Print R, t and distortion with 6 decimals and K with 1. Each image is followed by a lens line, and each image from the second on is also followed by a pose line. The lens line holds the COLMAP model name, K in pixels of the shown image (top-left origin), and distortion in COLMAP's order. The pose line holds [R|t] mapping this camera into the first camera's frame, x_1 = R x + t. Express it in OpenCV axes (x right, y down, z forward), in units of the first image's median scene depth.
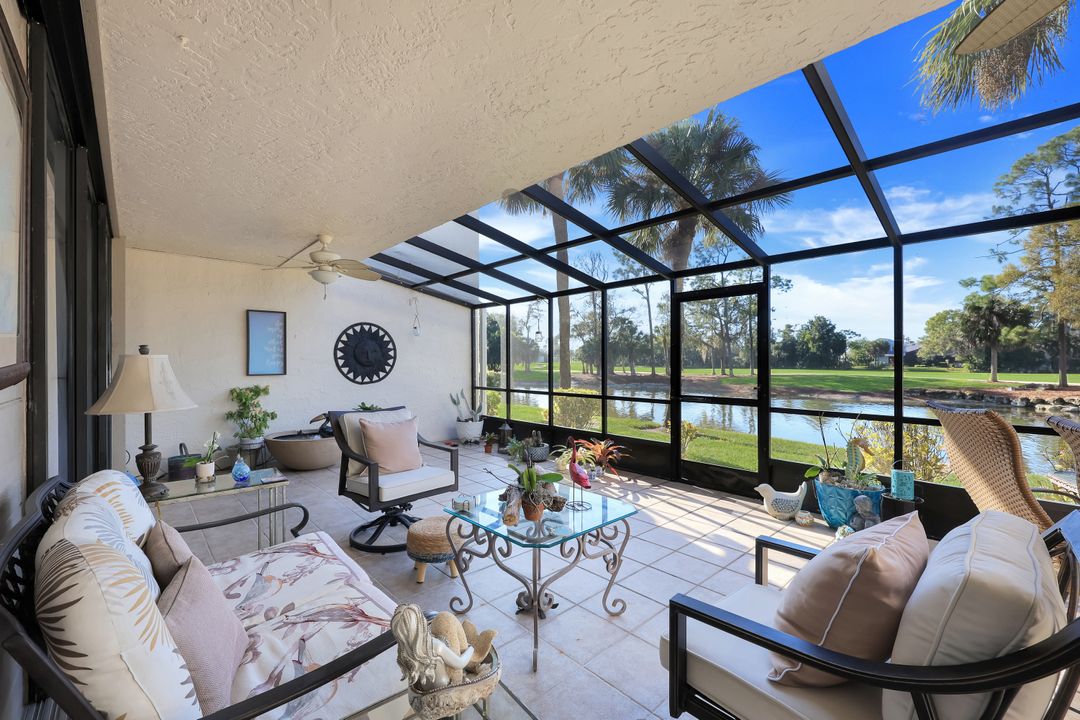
lens RADIAL K [[442.4, 0, 540.0], [0, 442.4, 360.0], [0, 0, 1]] dist [0.001947, 0.000263]
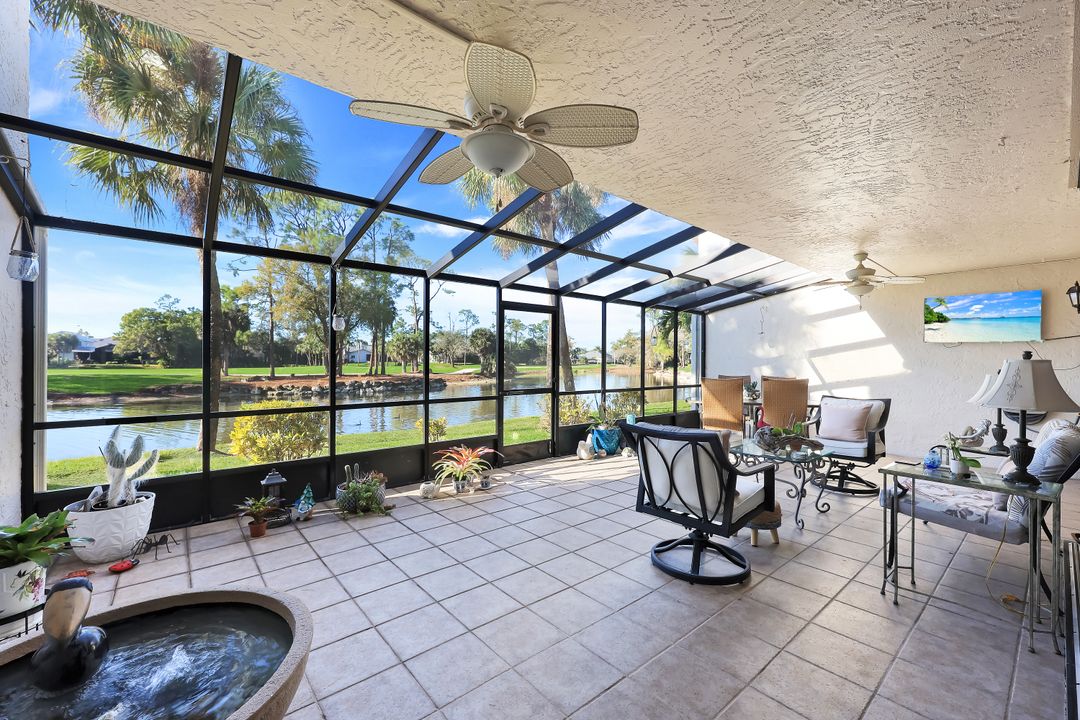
lens RADIAL K [[437.5, 0, 537.2], [0, 437.5, 360.4], [0, 0, 1]] dist [-0.001342, 0.000424]
pose [[0.055243, -0.002212, 0.998471, -0.103226], [-0.006389, 0.999976, 0.002569, -0.000057], [-0.998453, -0.006521, 0.055227, 0.109253]]
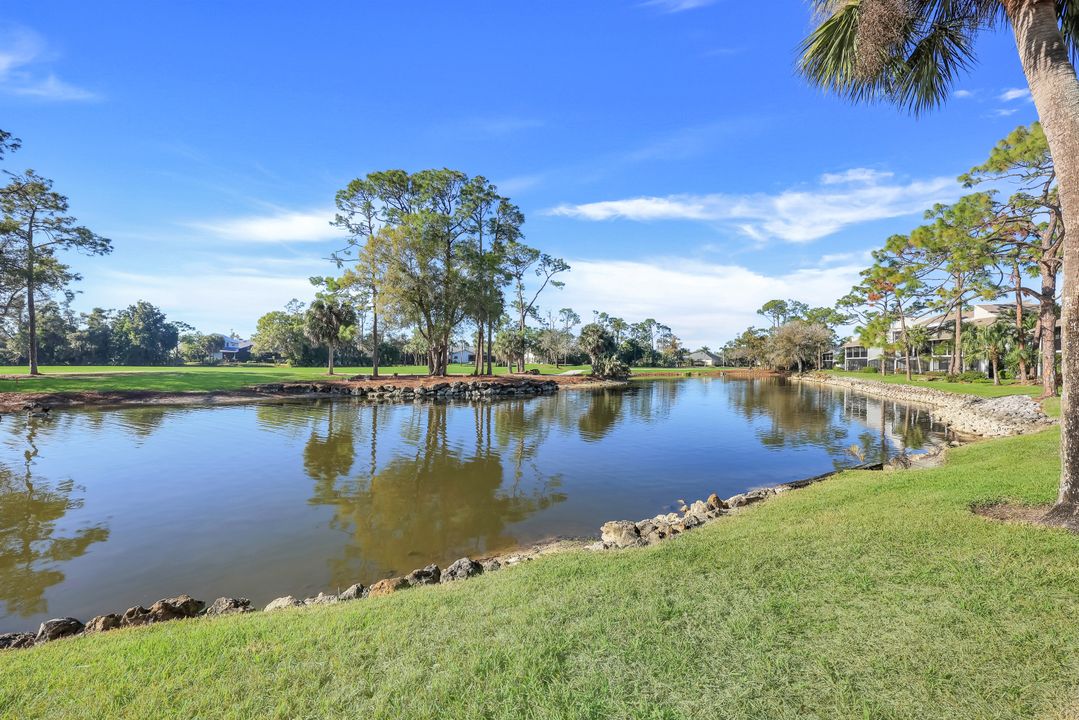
lens RADIAL K [[438.6, 0, 538.1], [0, 438.6, 361.0], [0, 0, 1]] dist [-0.001199, 0.000048]
pose [[0.264195, 0.001327, 0.964468, 0.103049], [-0.010393, 0.999945, 0.001471, 0.008584], [-0.964413, -0.010412, 0.264195, 0.216678]]
